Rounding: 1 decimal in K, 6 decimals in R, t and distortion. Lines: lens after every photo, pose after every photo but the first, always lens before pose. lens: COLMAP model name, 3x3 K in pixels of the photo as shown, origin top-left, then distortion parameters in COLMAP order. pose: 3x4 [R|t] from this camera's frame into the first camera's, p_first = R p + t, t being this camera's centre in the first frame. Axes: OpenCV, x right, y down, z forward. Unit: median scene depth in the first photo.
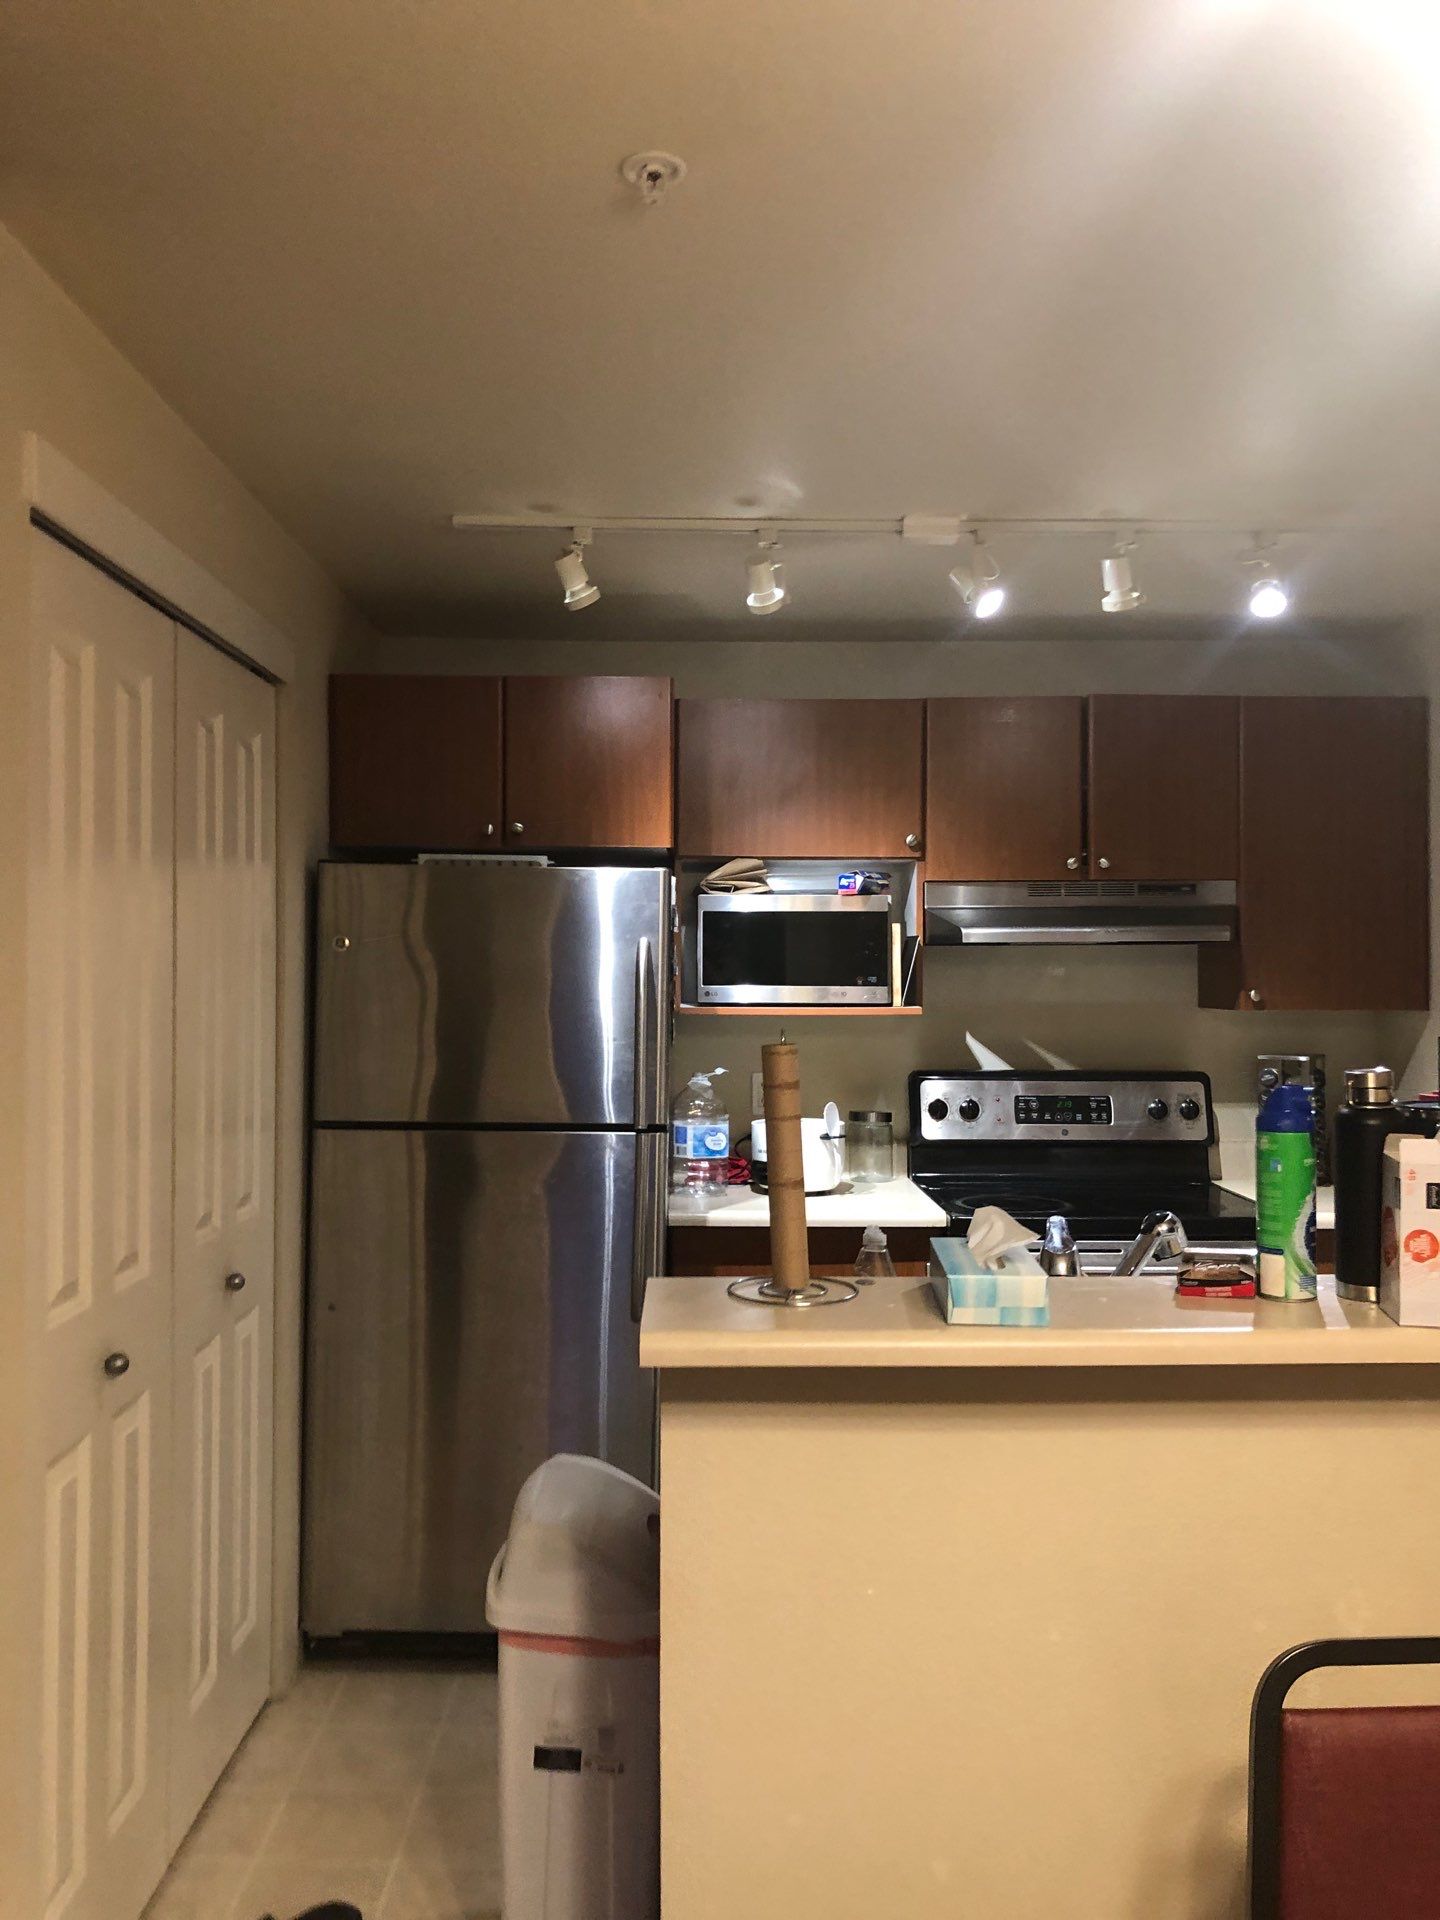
lens RADIAL K [[1583.5, 0, 720.0], [0, 1583.5, 960.0], [0, 0, 1]] dist [0.001247, 0.009963]
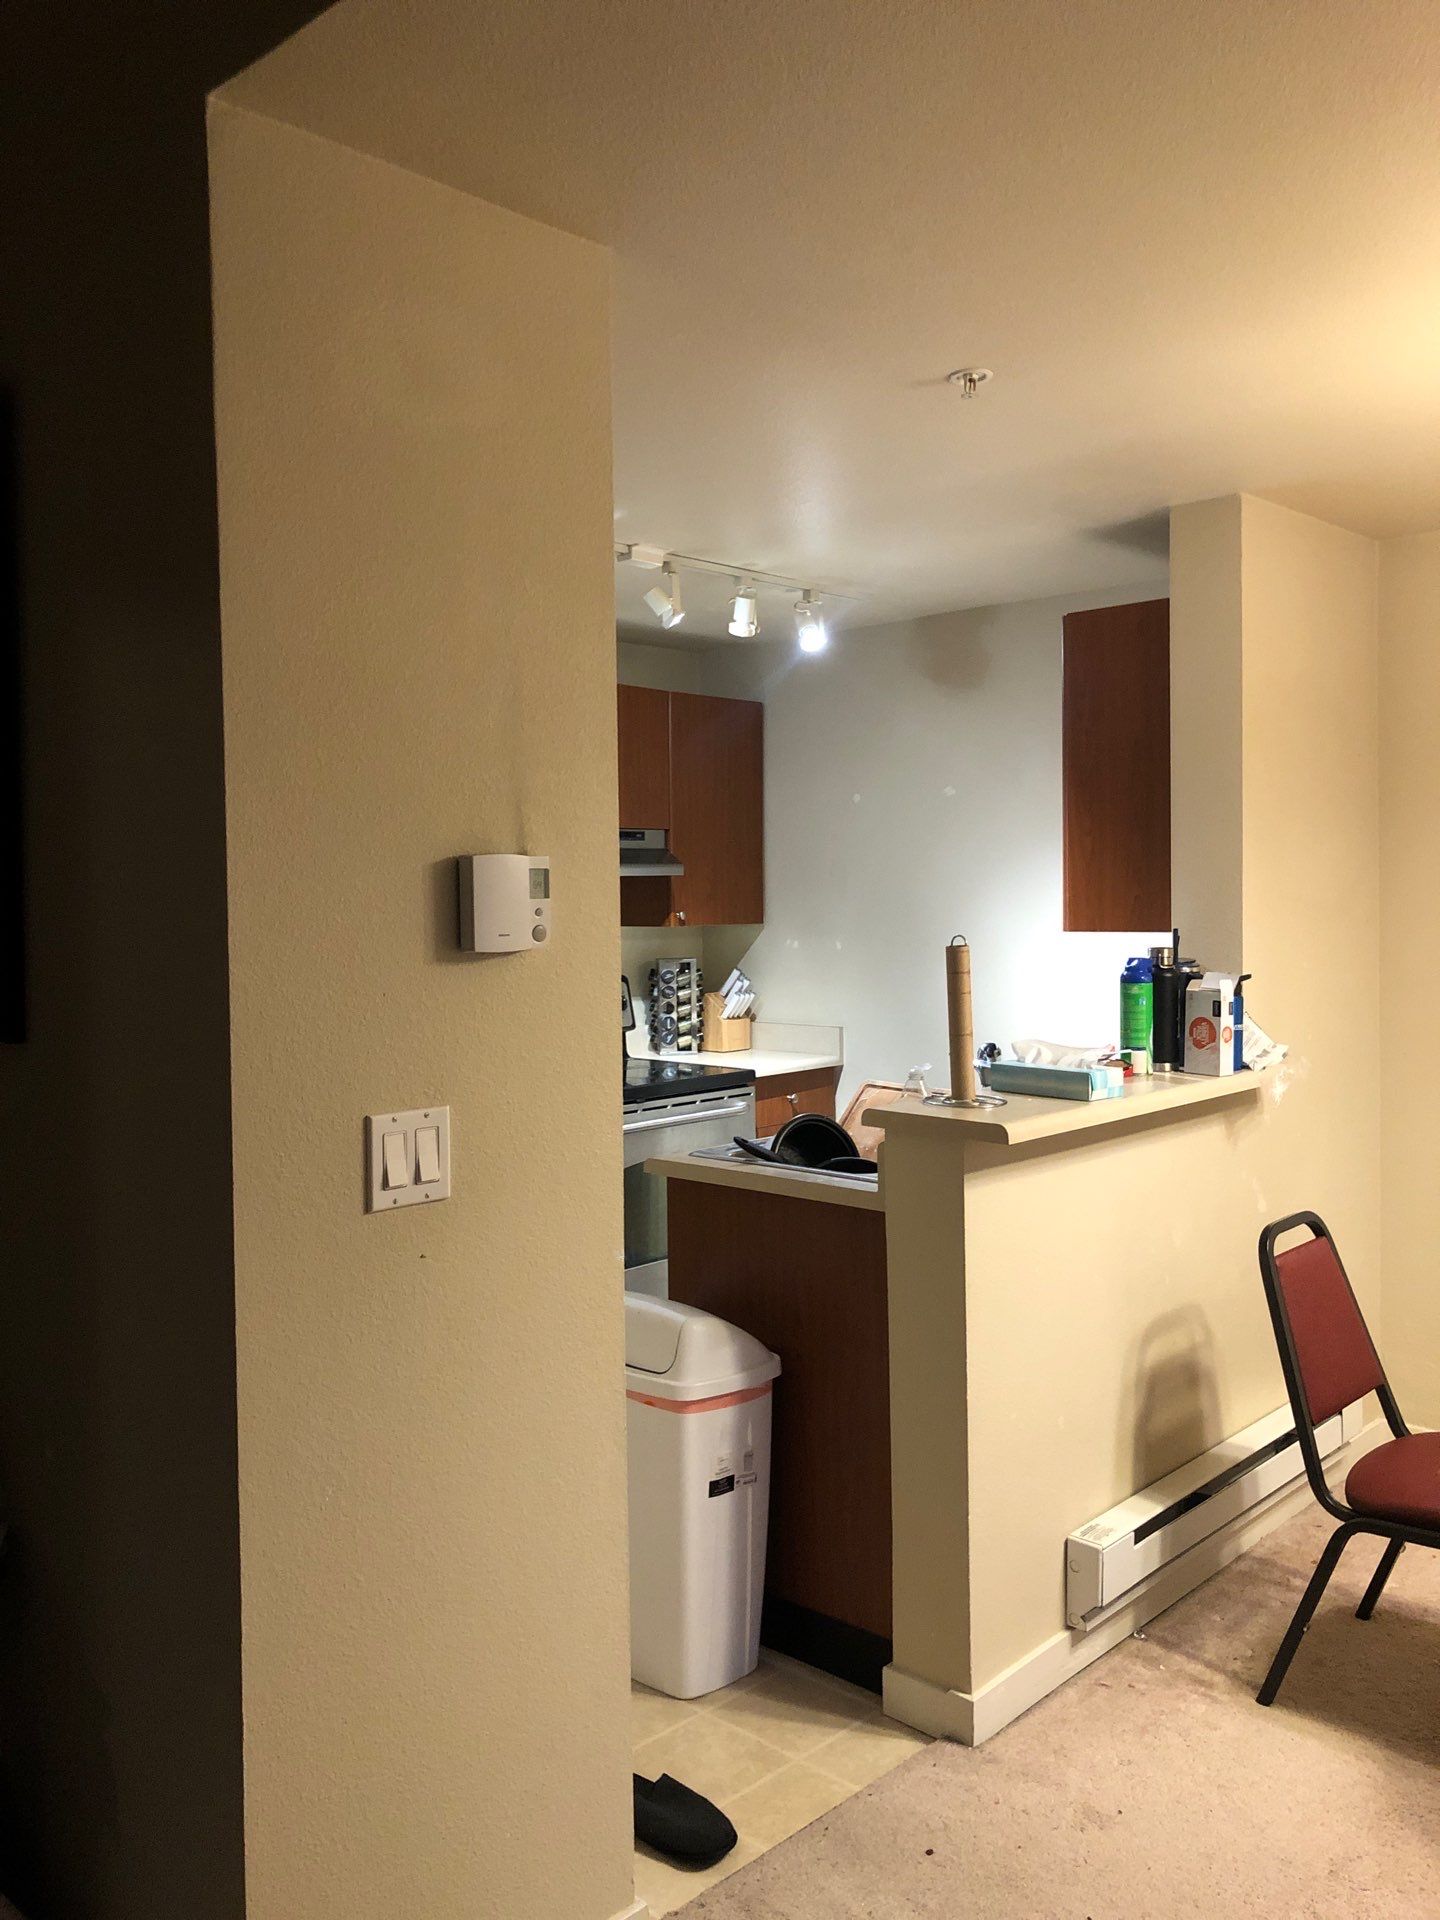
lens RADIAL K [[1583.5, 0, 720.0], [0, 1583.5, 960.0], [0, 0, 1]] dist [0.001247, 0.009963]
pose [[0.681738, -0.042116, 0.730383, -1.070125], [0.008284, 0.998722, 0.049856, -0.010625], [-0.731549, -0.027938, 0.681216, 0.094495]]
